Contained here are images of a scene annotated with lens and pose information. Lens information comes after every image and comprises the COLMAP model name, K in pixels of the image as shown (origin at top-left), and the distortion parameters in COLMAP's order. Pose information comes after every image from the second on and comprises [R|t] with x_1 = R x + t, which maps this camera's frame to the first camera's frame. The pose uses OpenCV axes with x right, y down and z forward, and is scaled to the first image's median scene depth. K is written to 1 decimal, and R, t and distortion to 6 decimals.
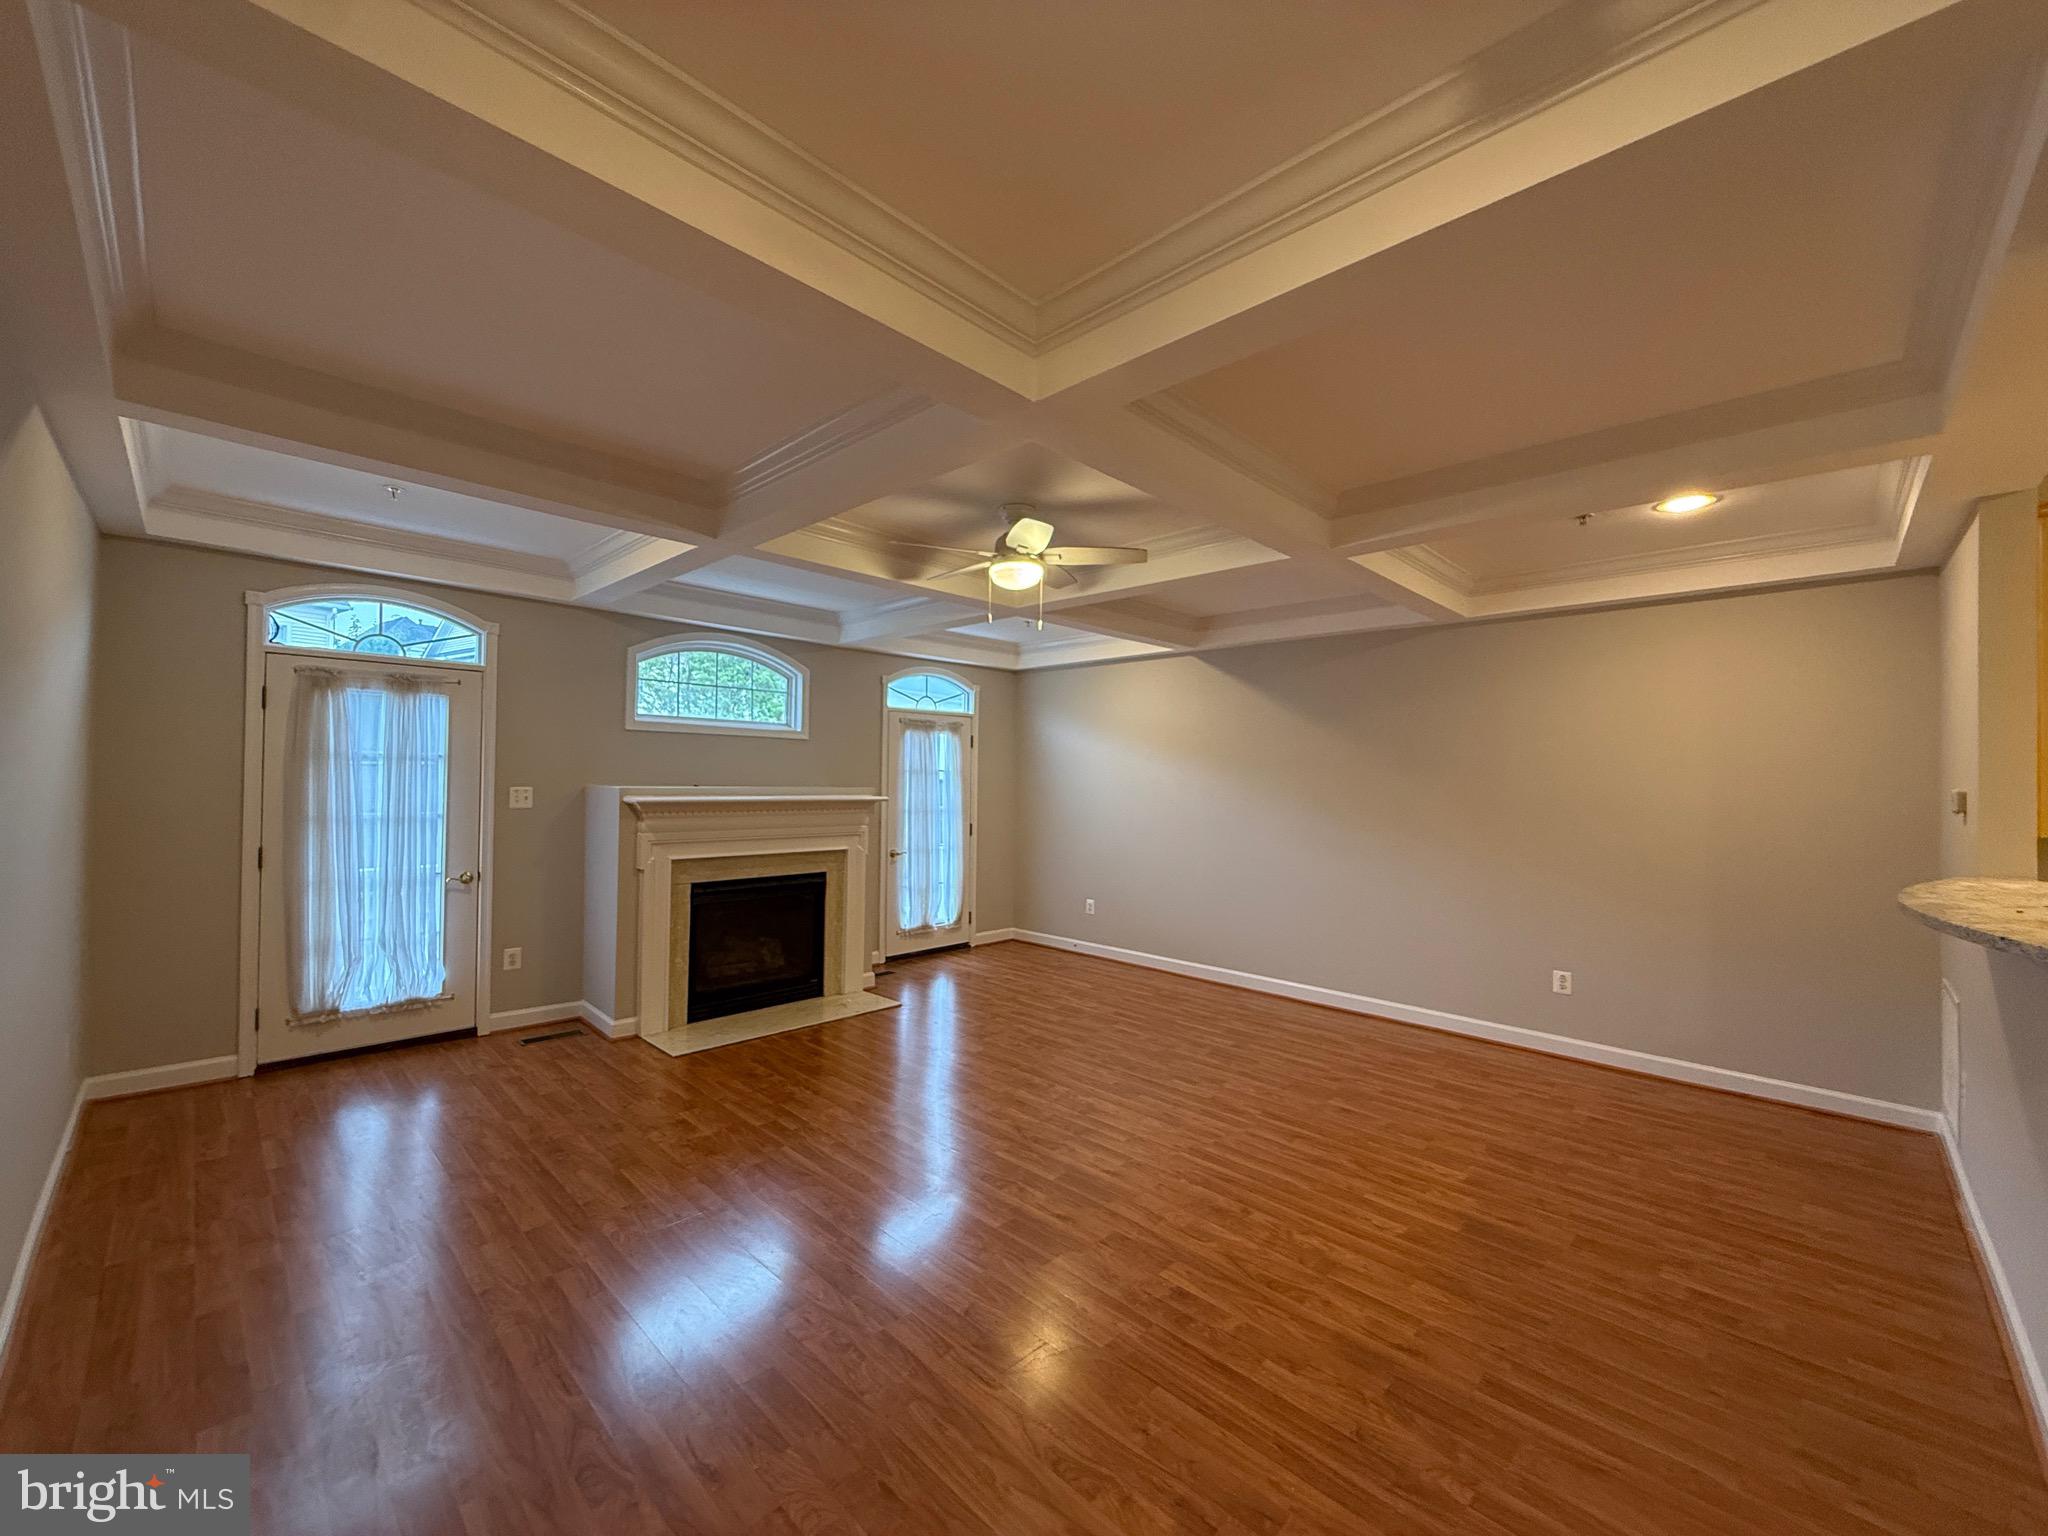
lens RADIAL K [[817.6, 0, 1021.9], [0, 817.6, 771.1], [0, 0, 1]] dist [-0.002599, 0.000849]
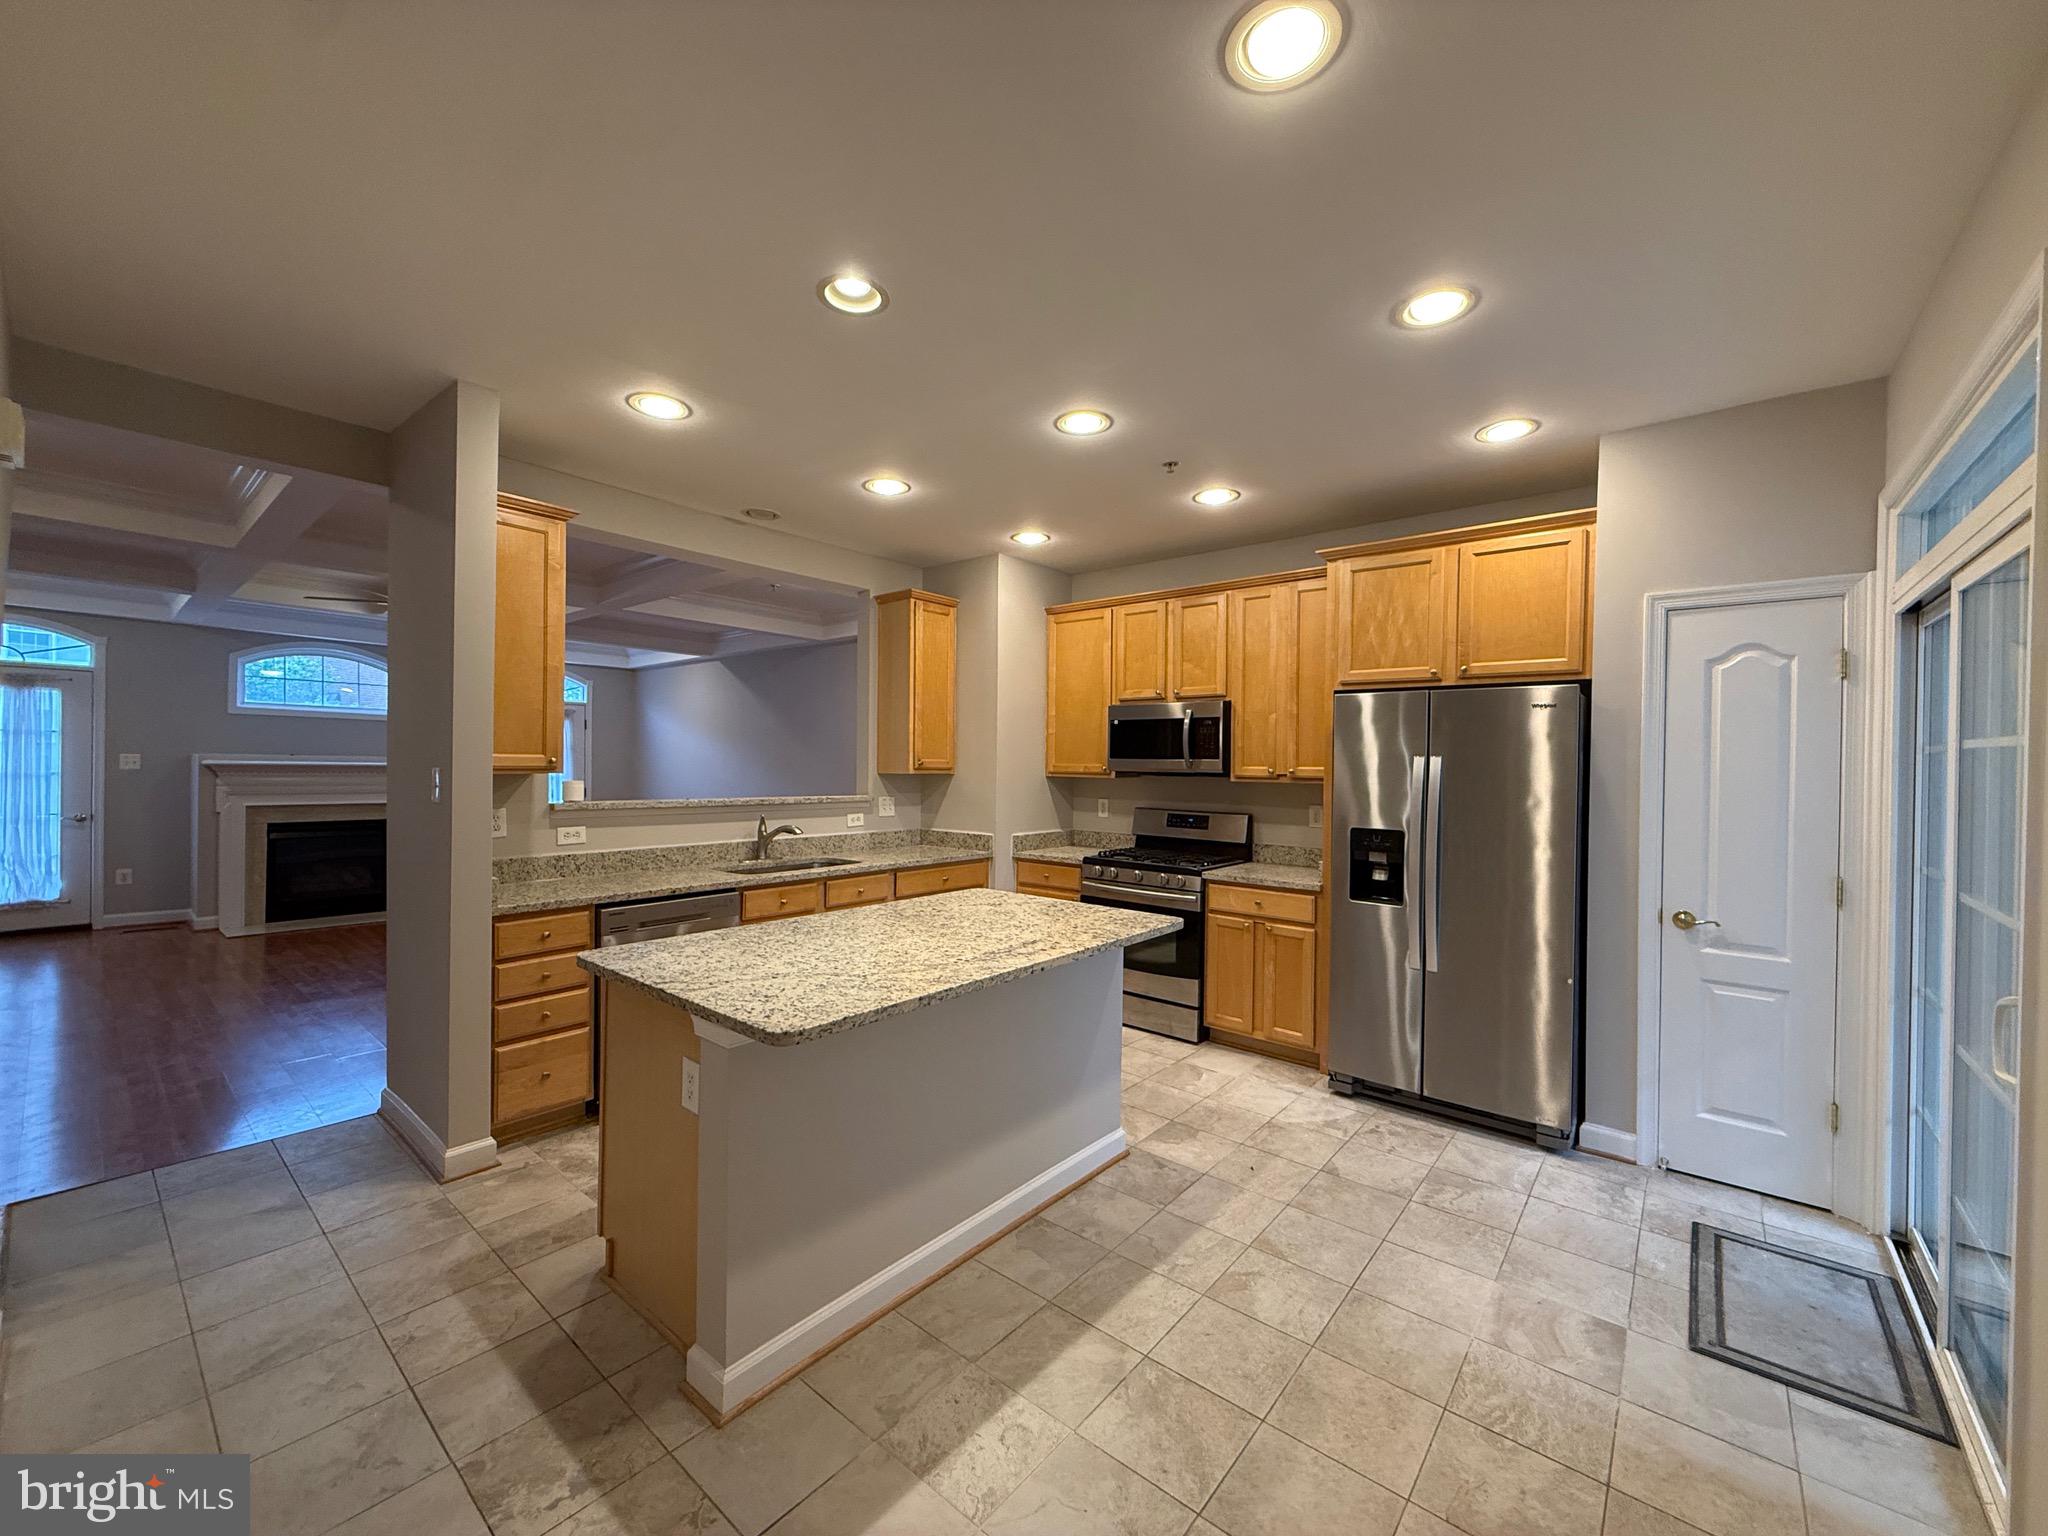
lens RADIAL K [[817.6, 0, 1024.6], [0, 817.6, 767.7], [0, 0, 1]] dist [-0.002599, 0.000849]
pose [[0.996612, -0.000026, 0.082246, 0.819078], [-0.001003, 0.999922, 0.012469, 0.024149], [-0.082240, -0.012509, 0.996534, -0.532481]]
